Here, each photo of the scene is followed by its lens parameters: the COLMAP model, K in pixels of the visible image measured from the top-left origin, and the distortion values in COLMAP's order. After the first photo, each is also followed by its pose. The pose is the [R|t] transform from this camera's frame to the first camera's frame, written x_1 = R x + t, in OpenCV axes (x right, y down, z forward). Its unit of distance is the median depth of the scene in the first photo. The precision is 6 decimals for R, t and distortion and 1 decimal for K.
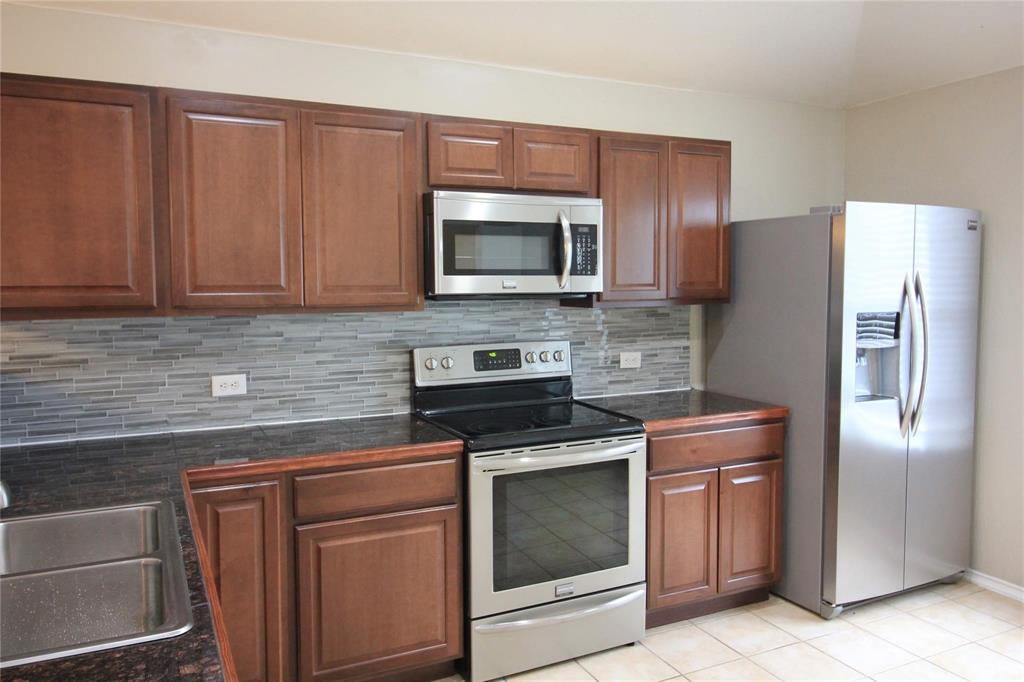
lens RADIAL K [[746.5, 0, 507.8], [0, 746.5, 326.0], [0, 0, 1]] dist [0.008828, -0.000645]
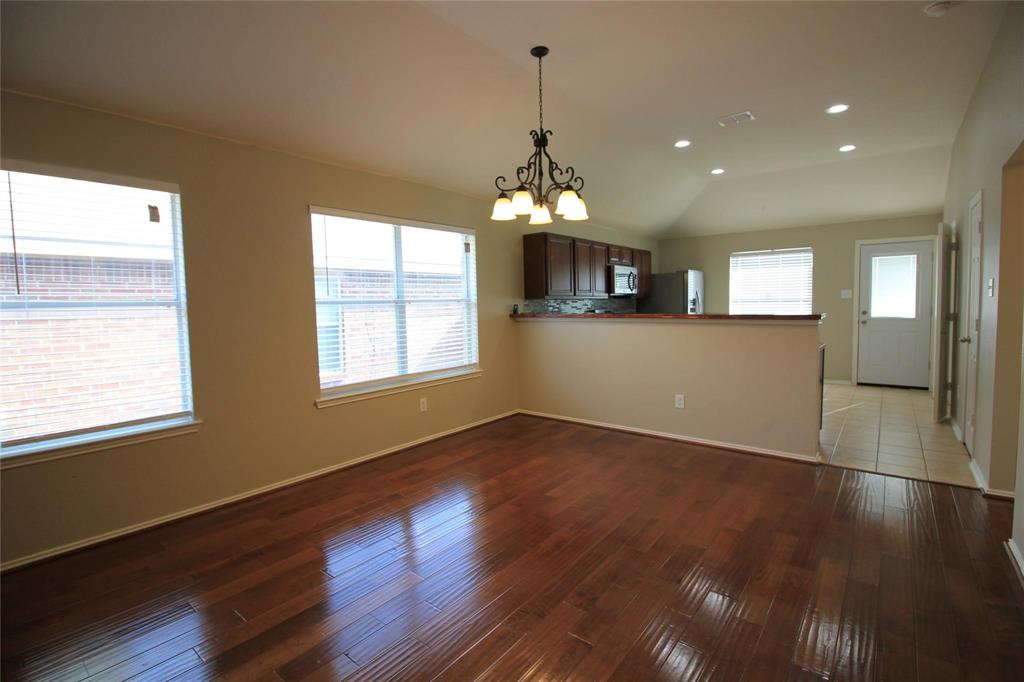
lens RADIAL K [[472.2, 0, 508.3], [0, 472.2, 325.6], [0, 0, 1]] dist [-0.000410, -0.013709]
pose [[0.901837, -0.031885, 0.430898, -1.434607], [0.038634, 0.999229, -0.006919, 0.103274], [-0.430346, 0.022887, 0.902374, -0.784881]]
